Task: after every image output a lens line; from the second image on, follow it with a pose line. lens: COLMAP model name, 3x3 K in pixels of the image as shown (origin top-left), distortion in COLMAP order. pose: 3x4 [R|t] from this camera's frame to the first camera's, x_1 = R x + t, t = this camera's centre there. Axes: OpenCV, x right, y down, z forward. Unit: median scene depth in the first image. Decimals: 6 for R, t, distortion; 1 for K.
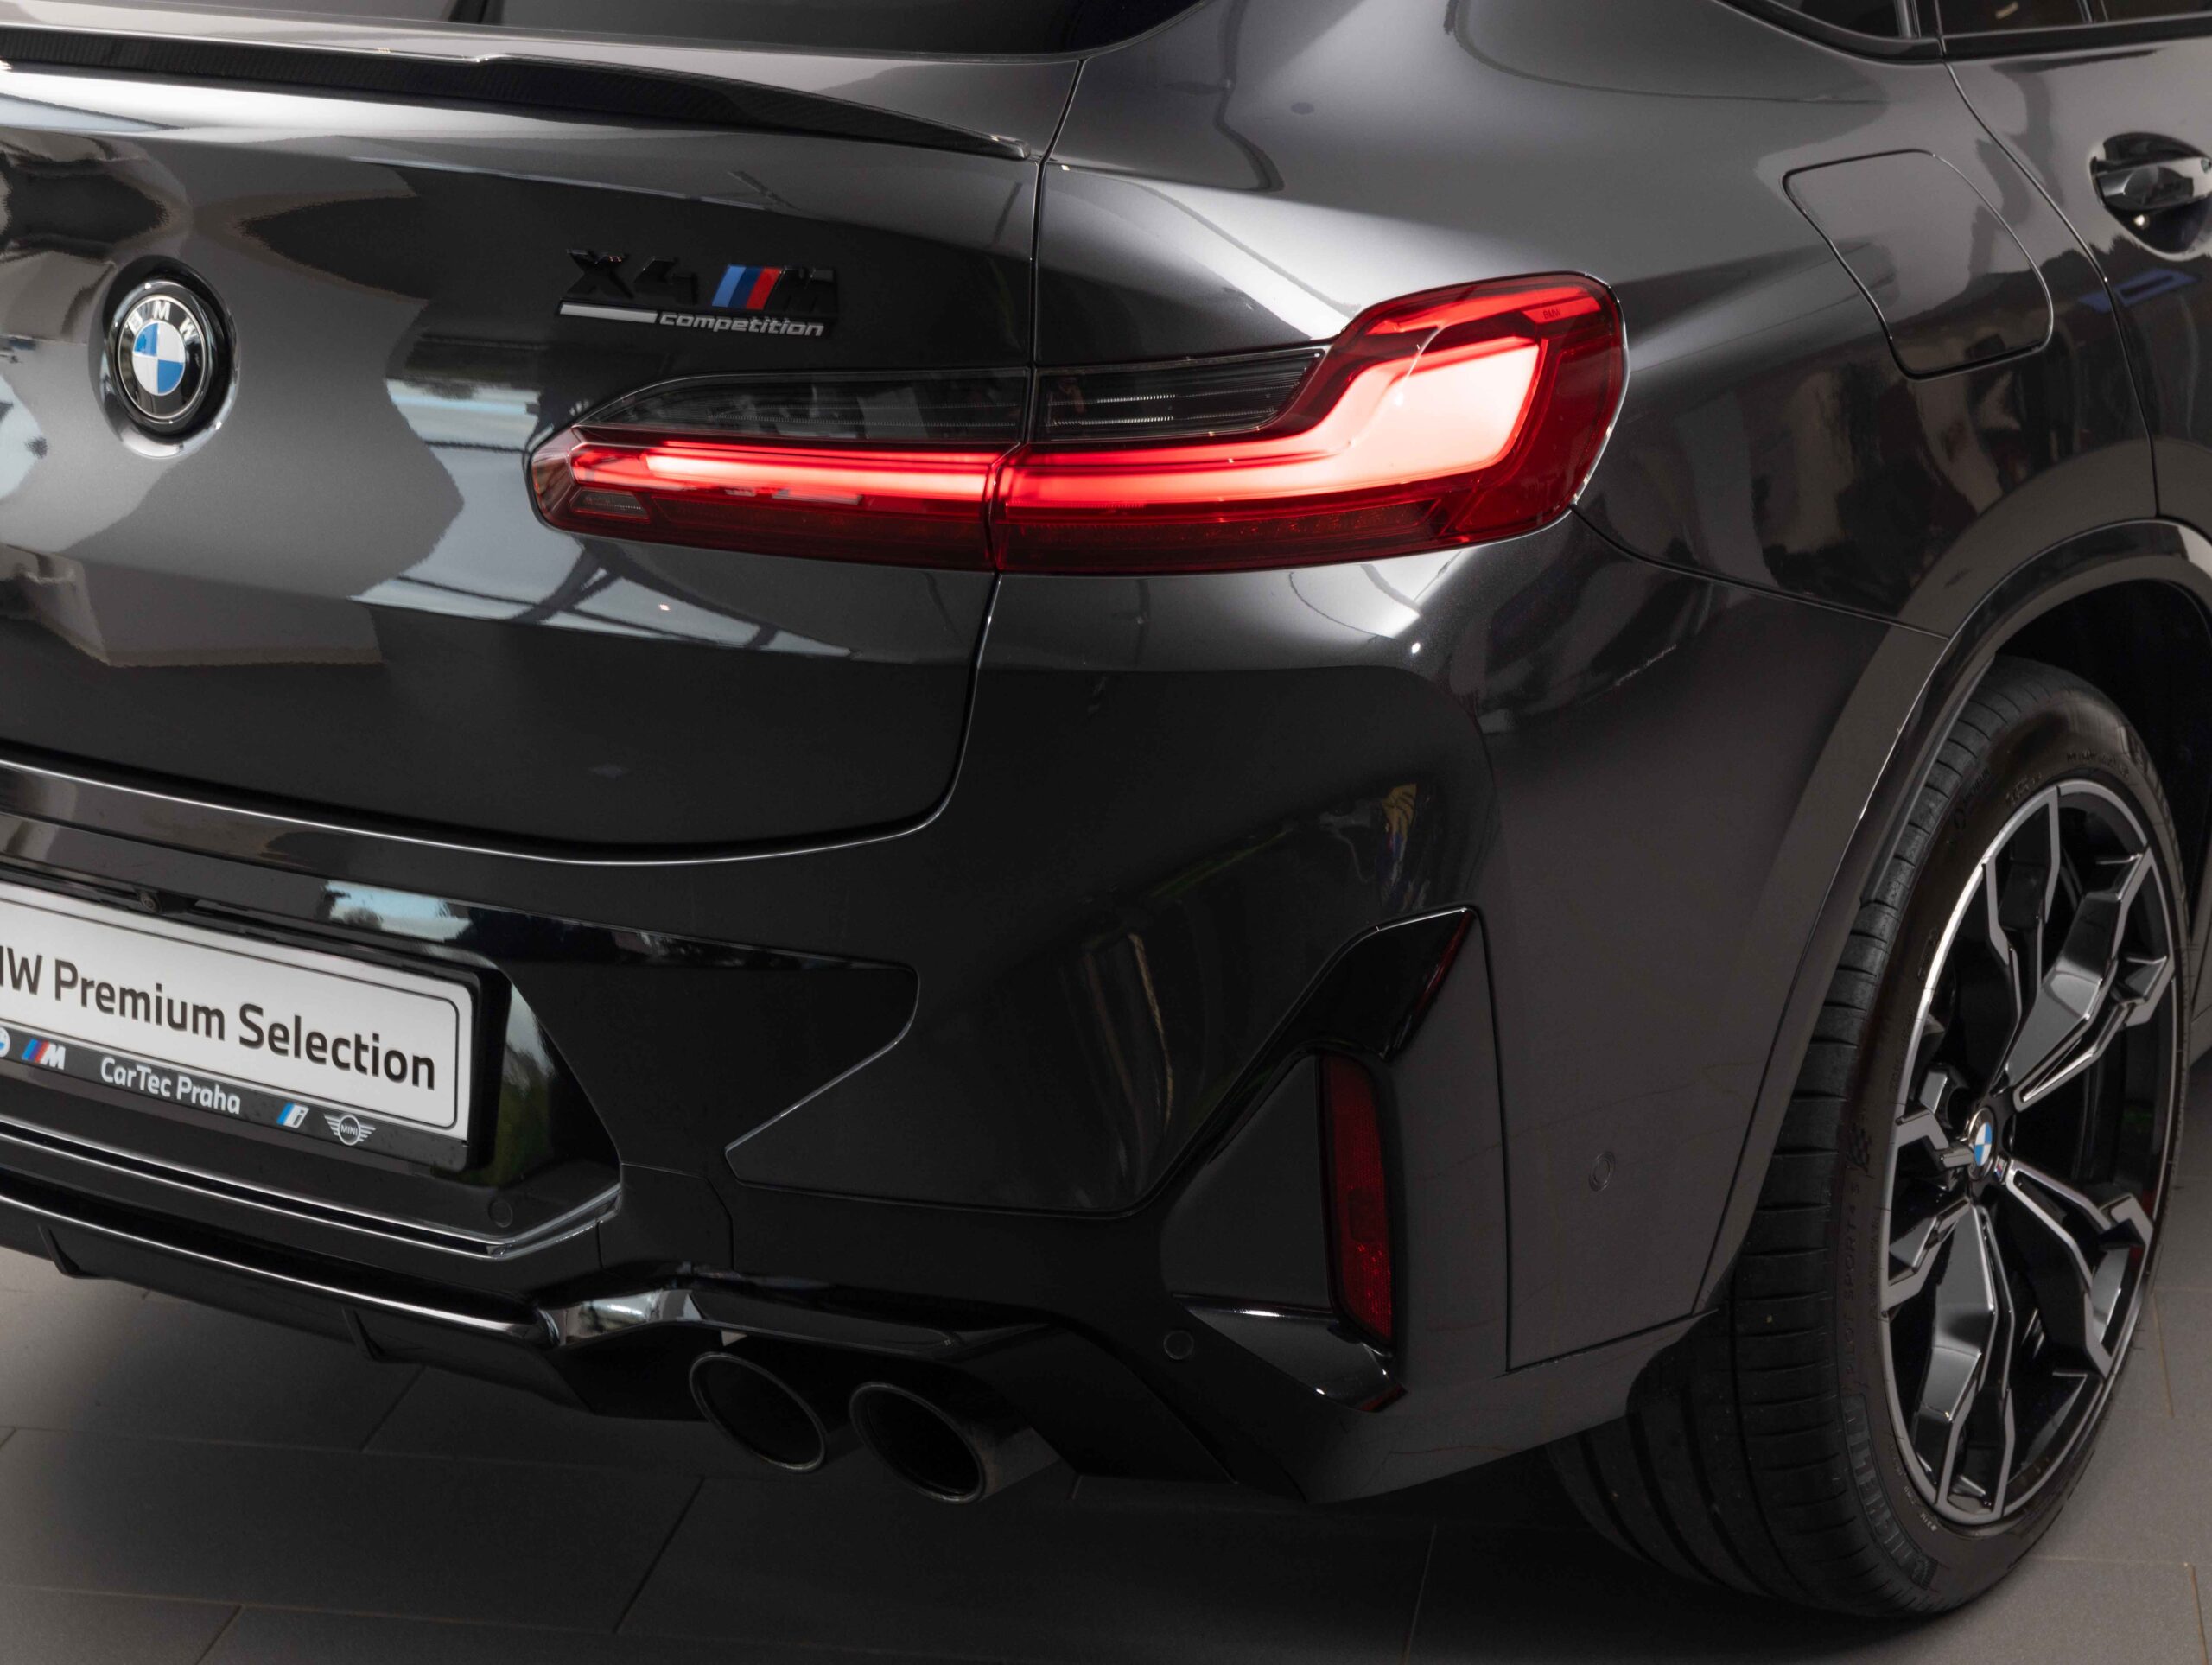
lens RADIAL K [[4294.9, 0, 1087.9], [0, 4294.9, 825.6], [0, 0, 1]] dist [-0.124340, 0.000000]
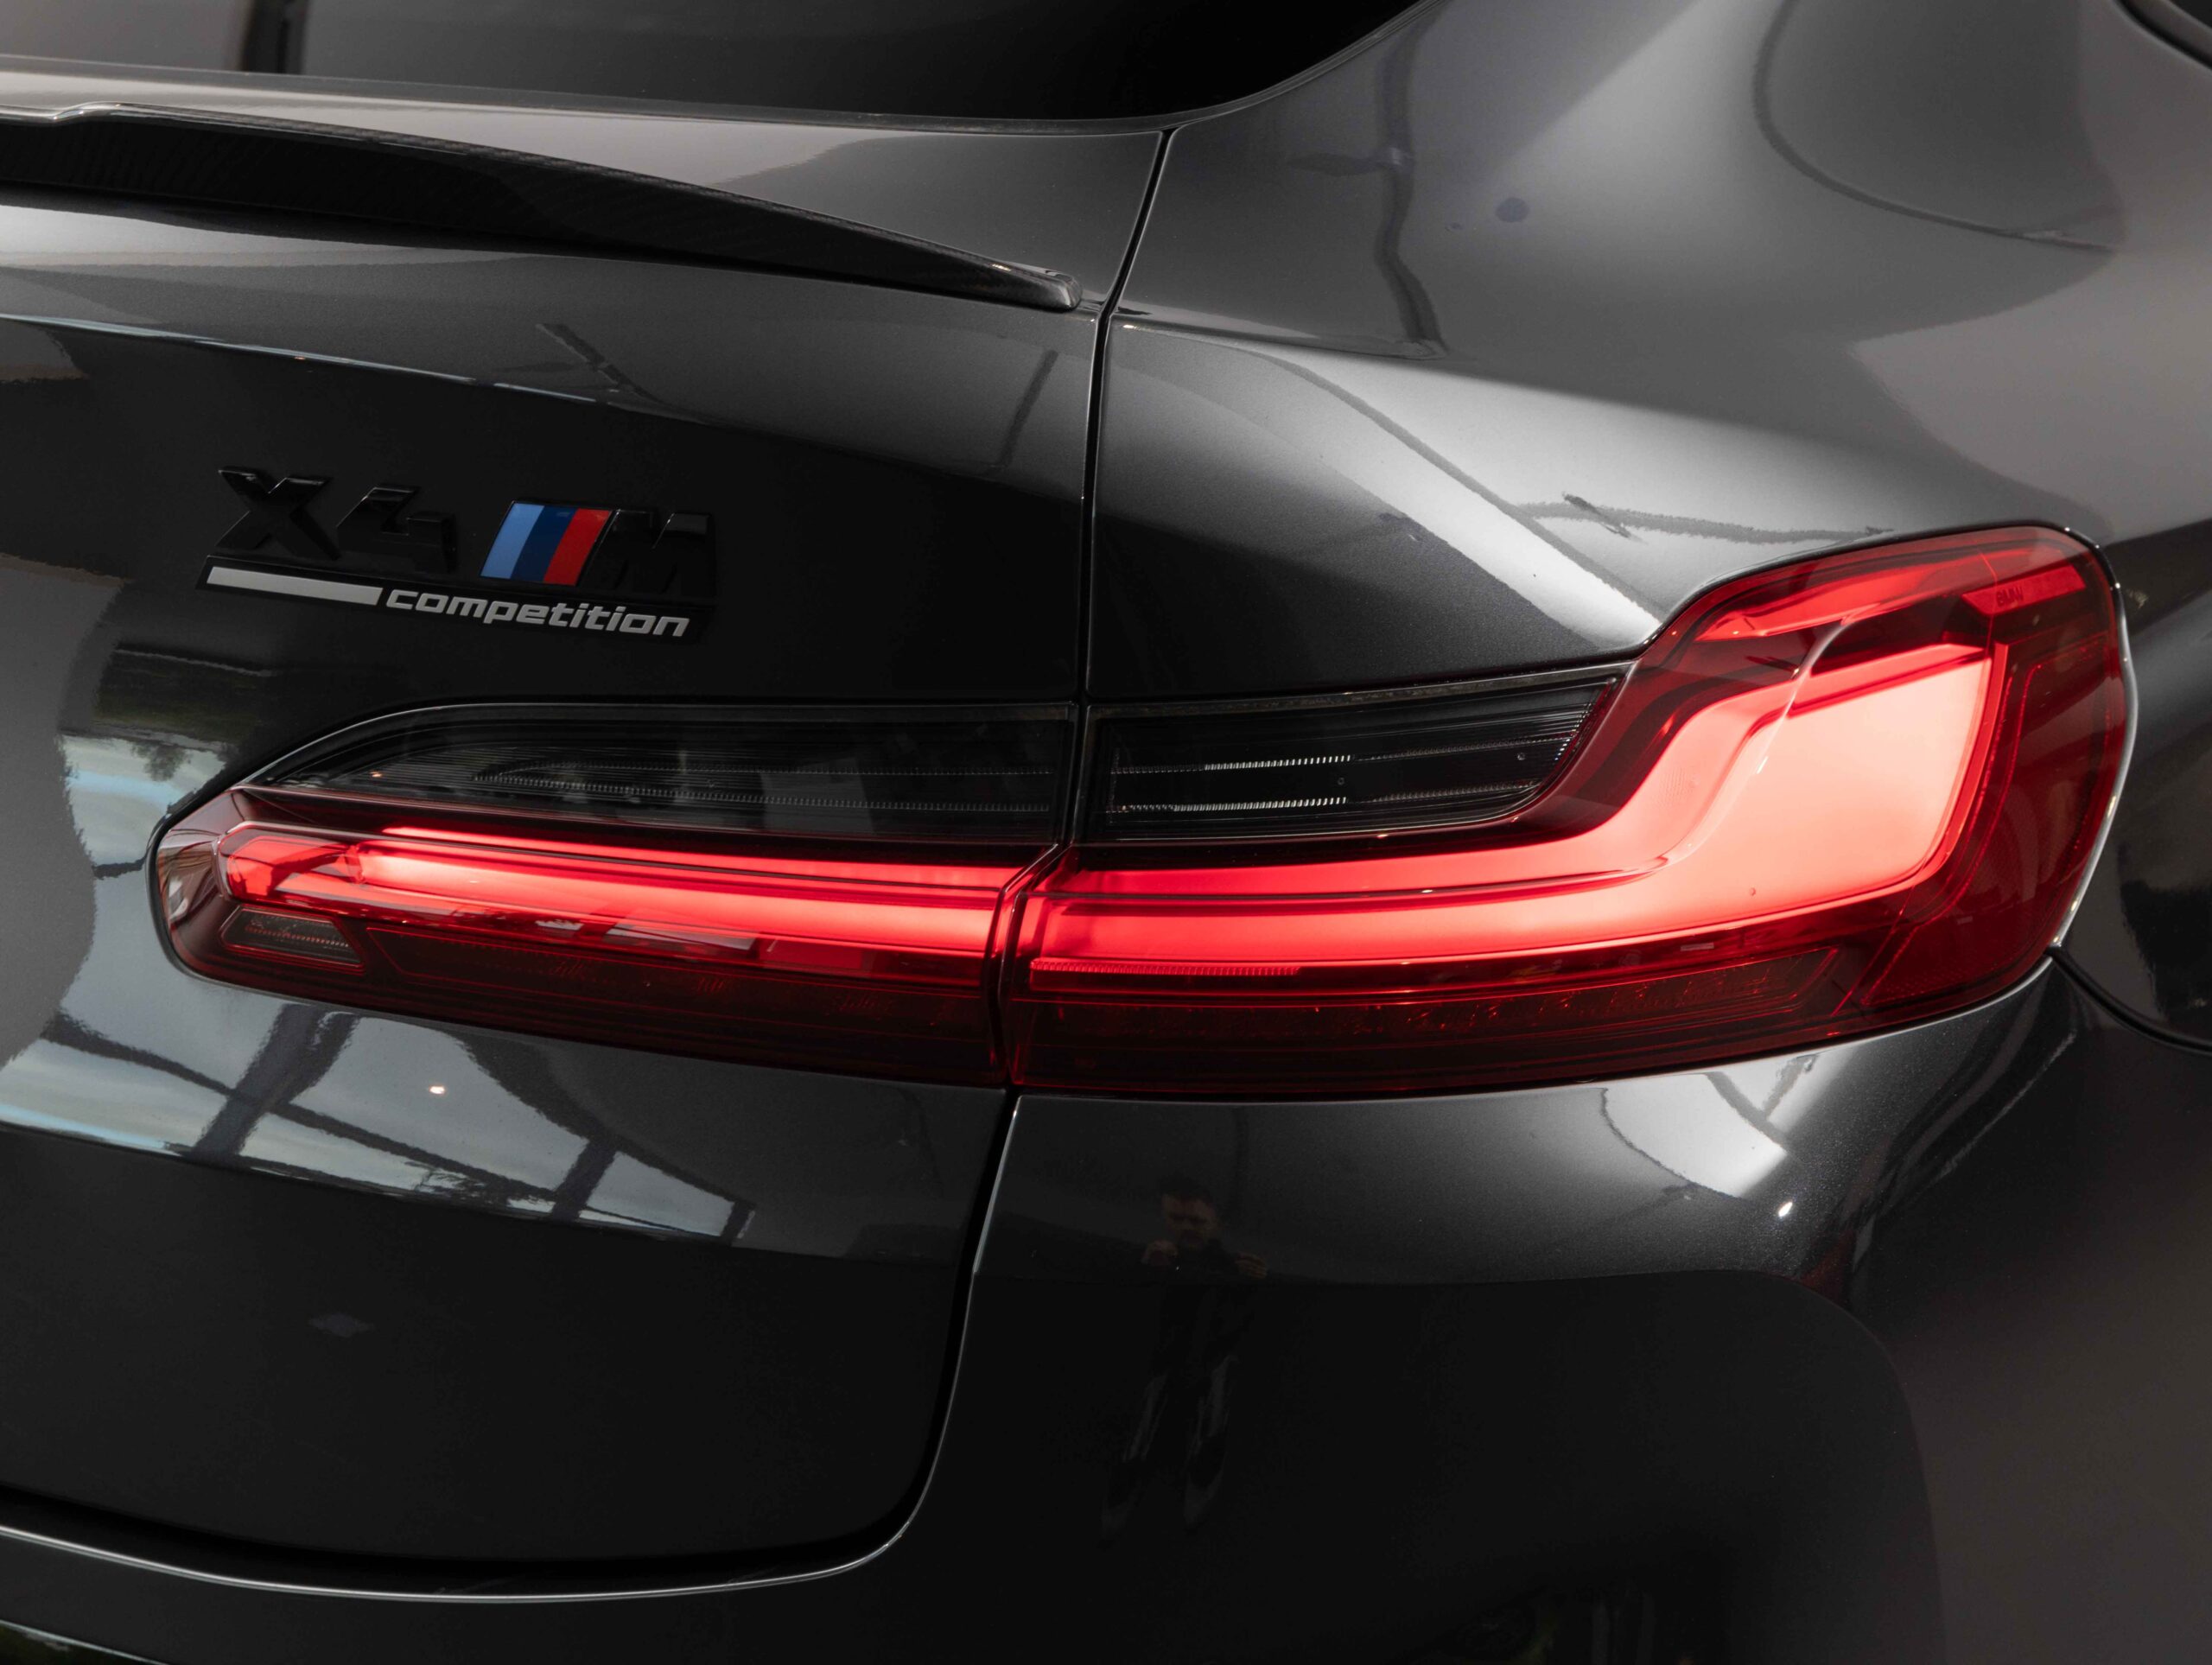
lens RADIAL K [[4294.9, 0, 1123.3], [0, 4294.9, 841.3], [0, 0, 1]] dist [-0.124340, 0.000000]
pose [[0.999897, 0.011033, 0.009176, -0.012526], [-0.010766, 0.999531, -0.028670, -0.073878], [-0.009488, 0.028569, 0.999547, 0.466531]]
